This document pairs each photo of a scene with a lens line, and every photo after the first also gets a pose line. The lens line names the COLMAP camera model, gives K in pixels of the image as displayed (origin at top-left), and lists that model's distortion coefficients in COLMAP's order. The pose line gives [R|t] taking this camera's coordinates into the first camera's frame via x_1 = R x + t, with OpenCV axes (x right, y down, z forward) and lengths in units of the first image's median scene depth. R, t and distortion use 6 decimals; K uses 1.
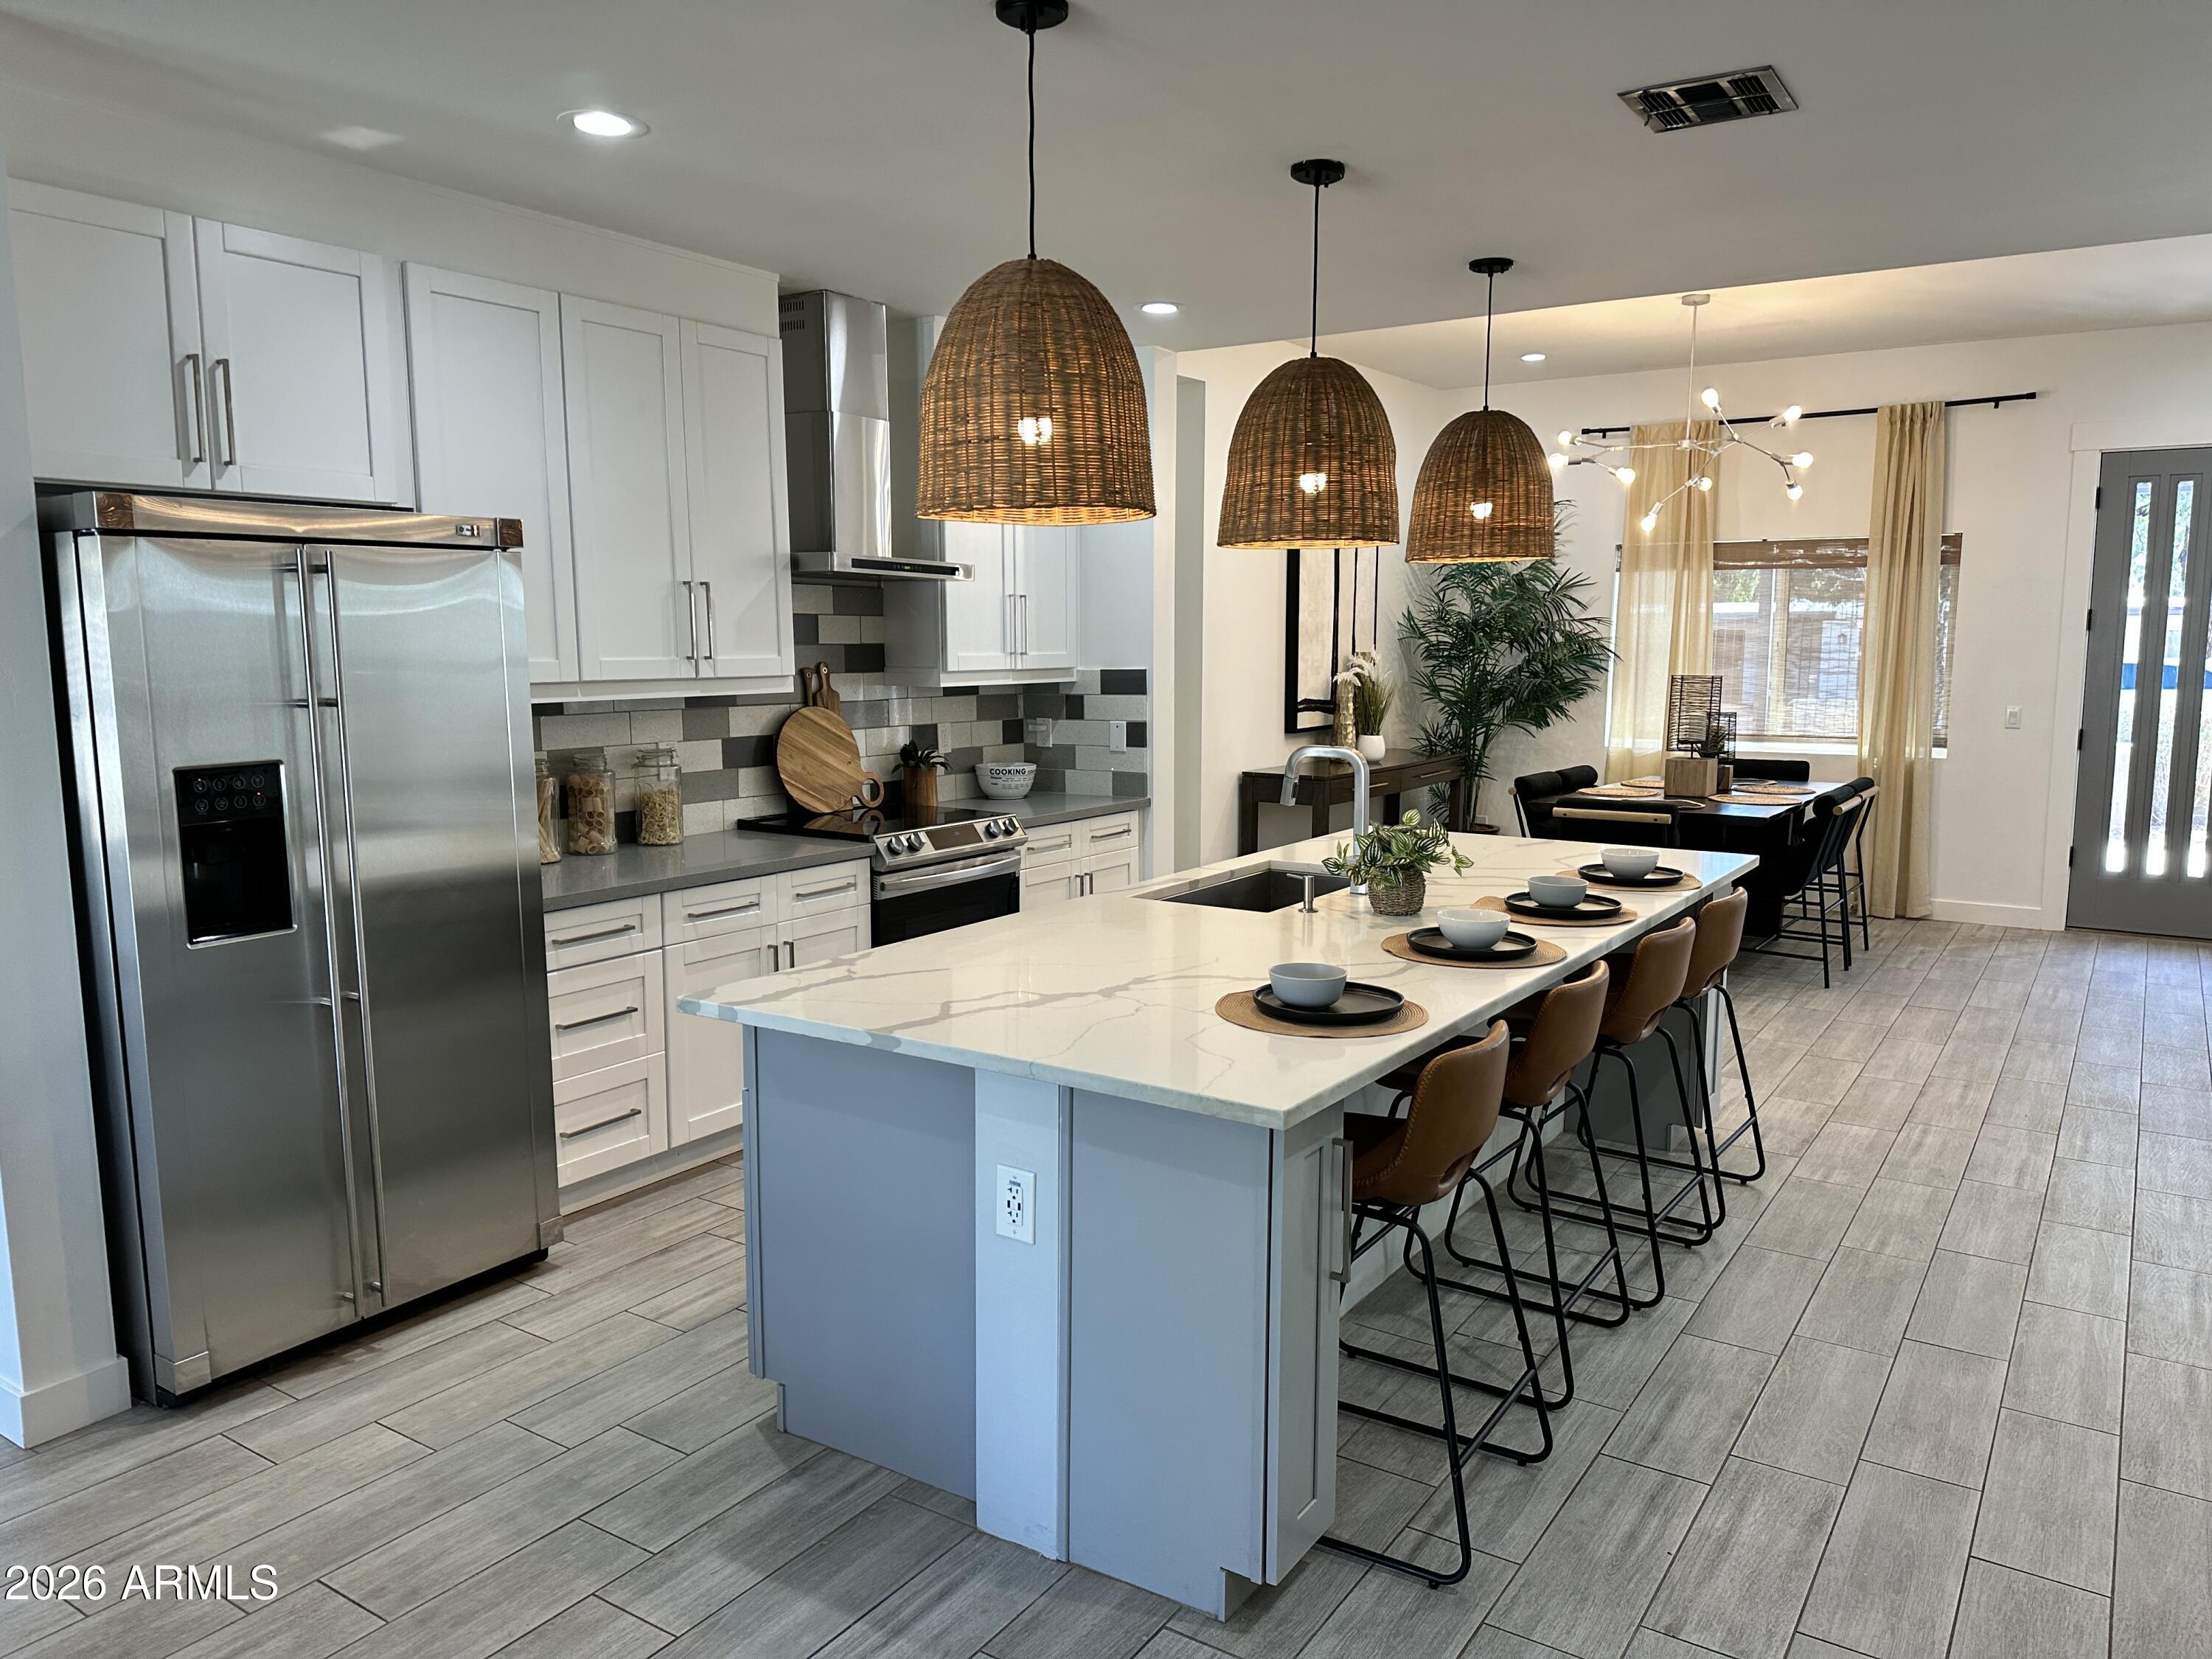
lens RADIAL K [[1559.0, 0, 1106.0], [0, 1559.0, 829.5], [0, 0, 1]] dist [0.120006, -0.142852]
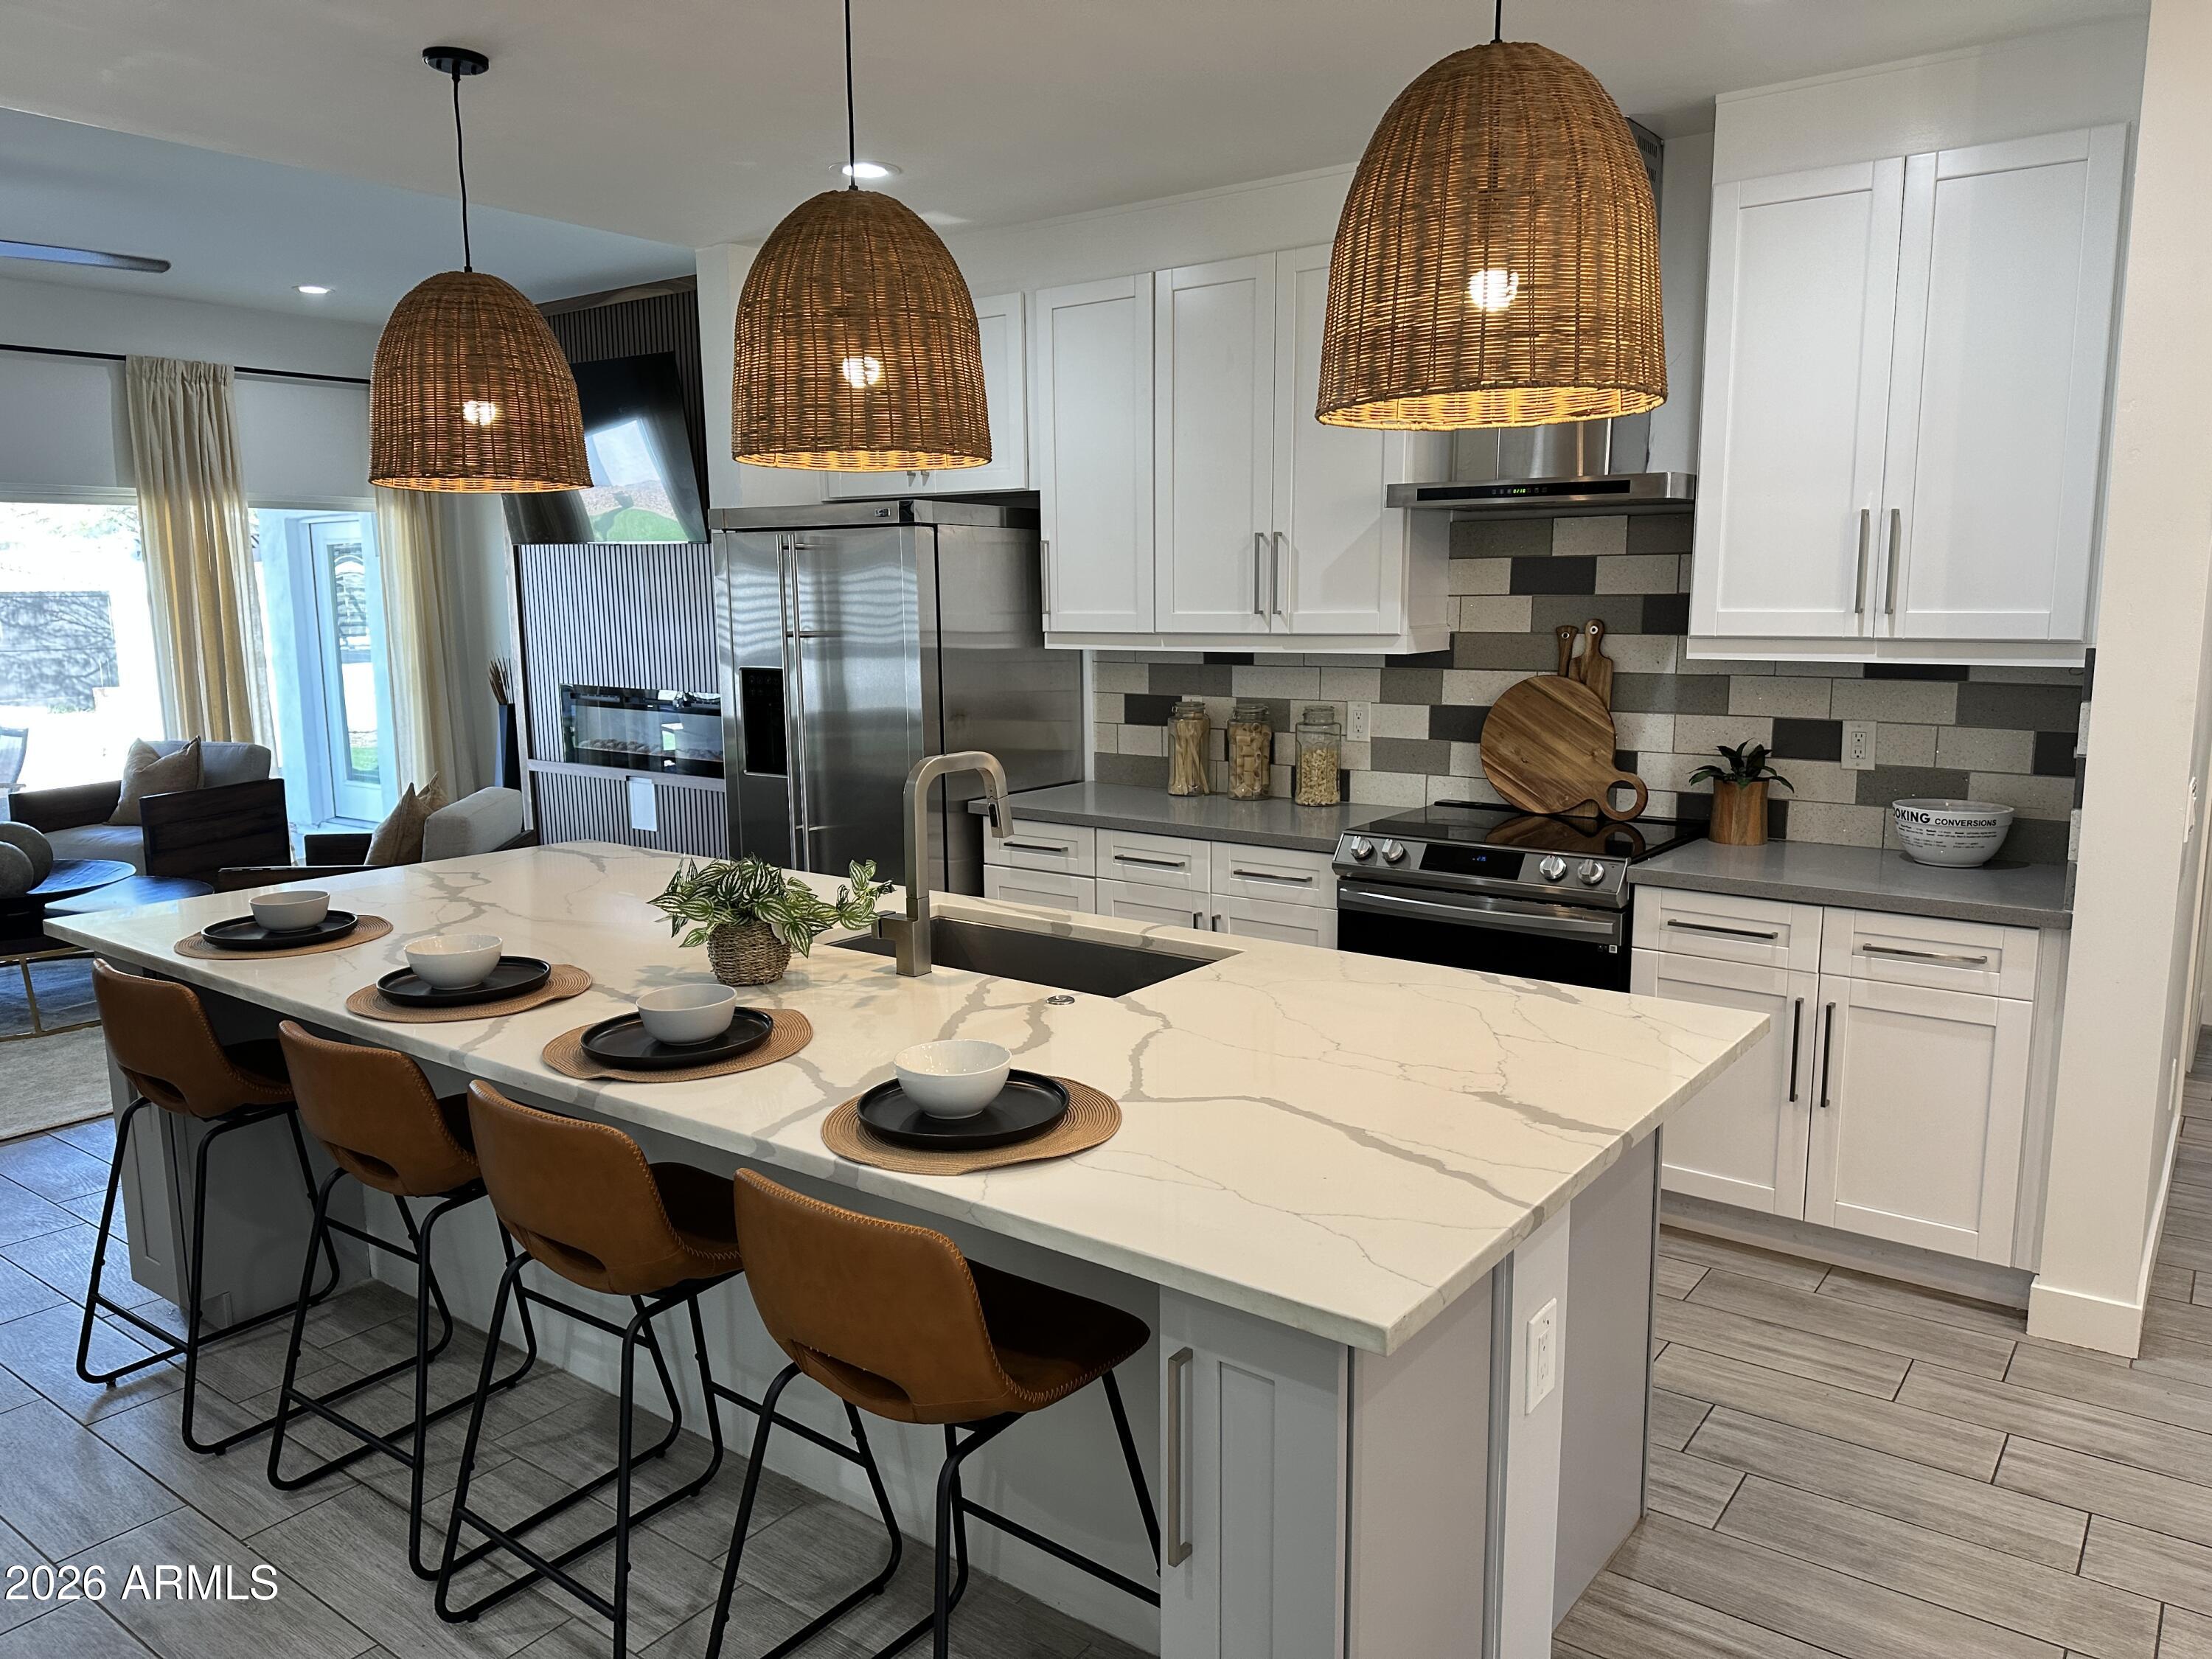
lens RADIAL K [[1559.0, 0, 1106.0], [0, 1559.0, 829.5], [0, 0, 1]] dist [0.120006, -0.142852]
pose [[-0.068791, 0.152765, -0.985865, 0.627877], [-0.117646, 0.980069, 0.160076, -0.106120], [0.990670, 0.126994, -0.049448, 0.853774]]
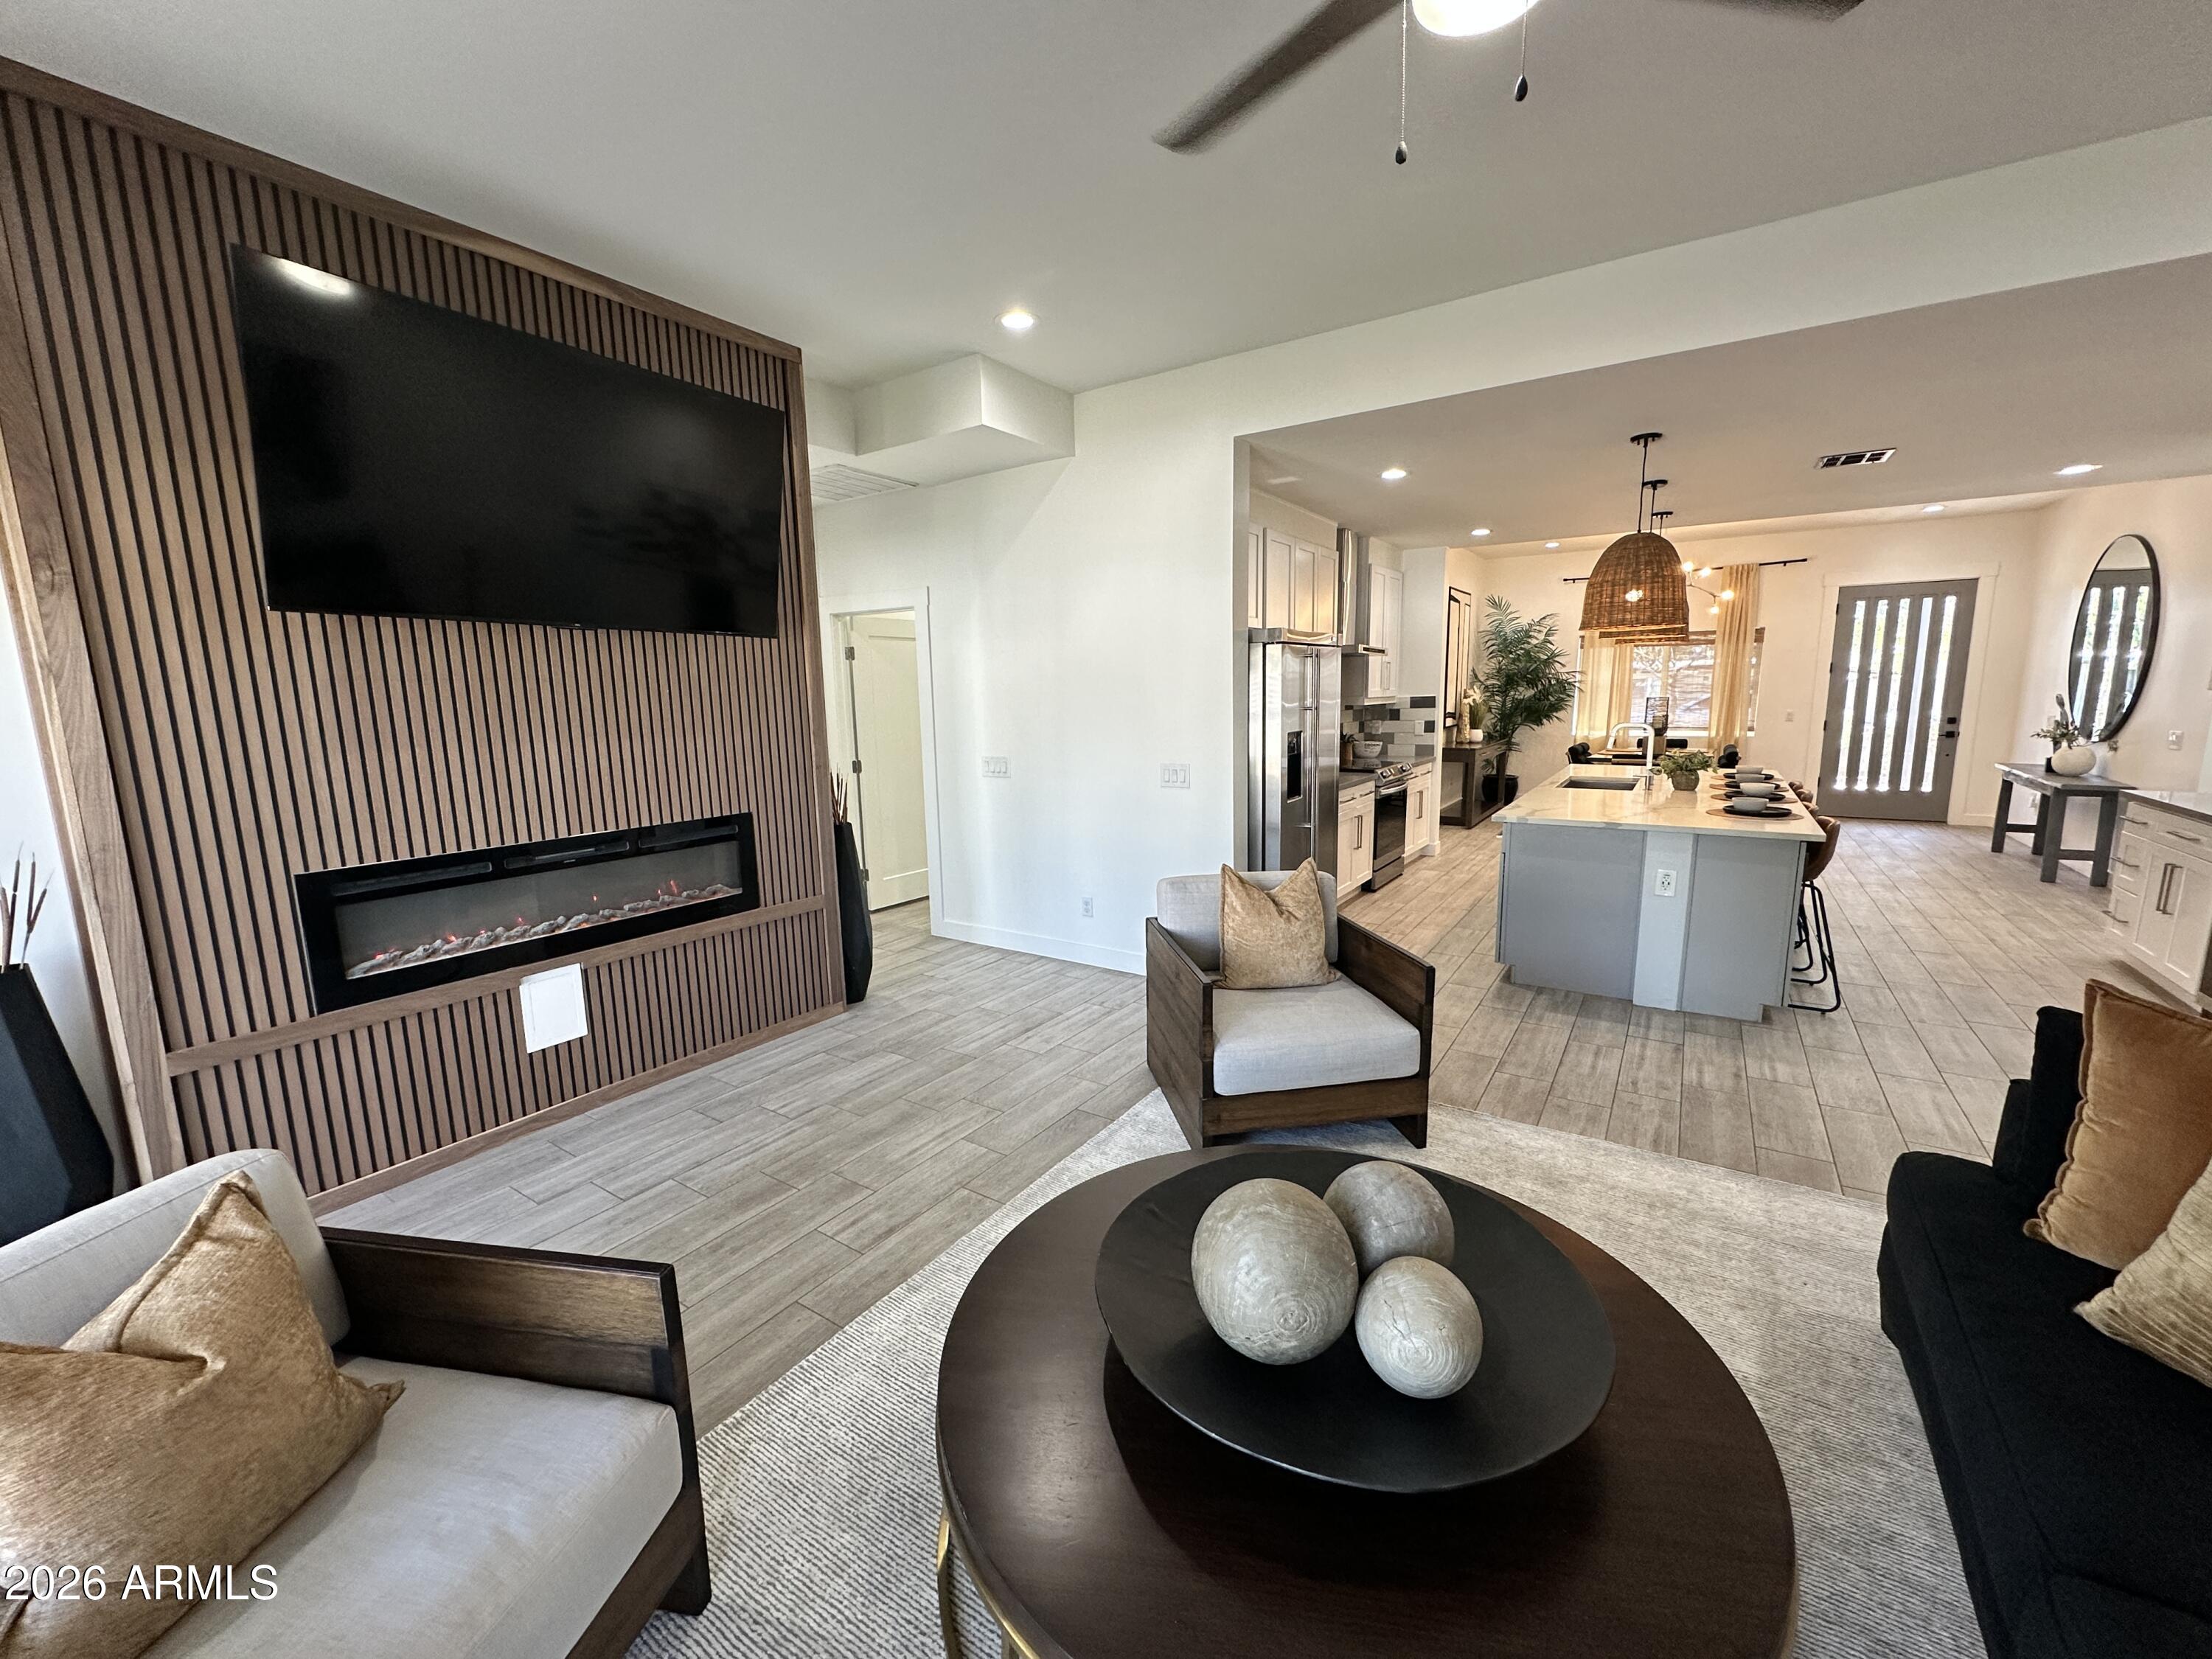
lens RADIAL K [[876.4, 0, 1106.0], [0, 876.4, 829.5], [0, 0, 1]] dist [-0.000927, 0.000036]
pose [[0.999699, -0.016995, -0.017700, -0.488212], [0.017581, 0.999284, 0.033507, 0.038367], [0.017118, -0.033808, 0.999282, -0.257320]]
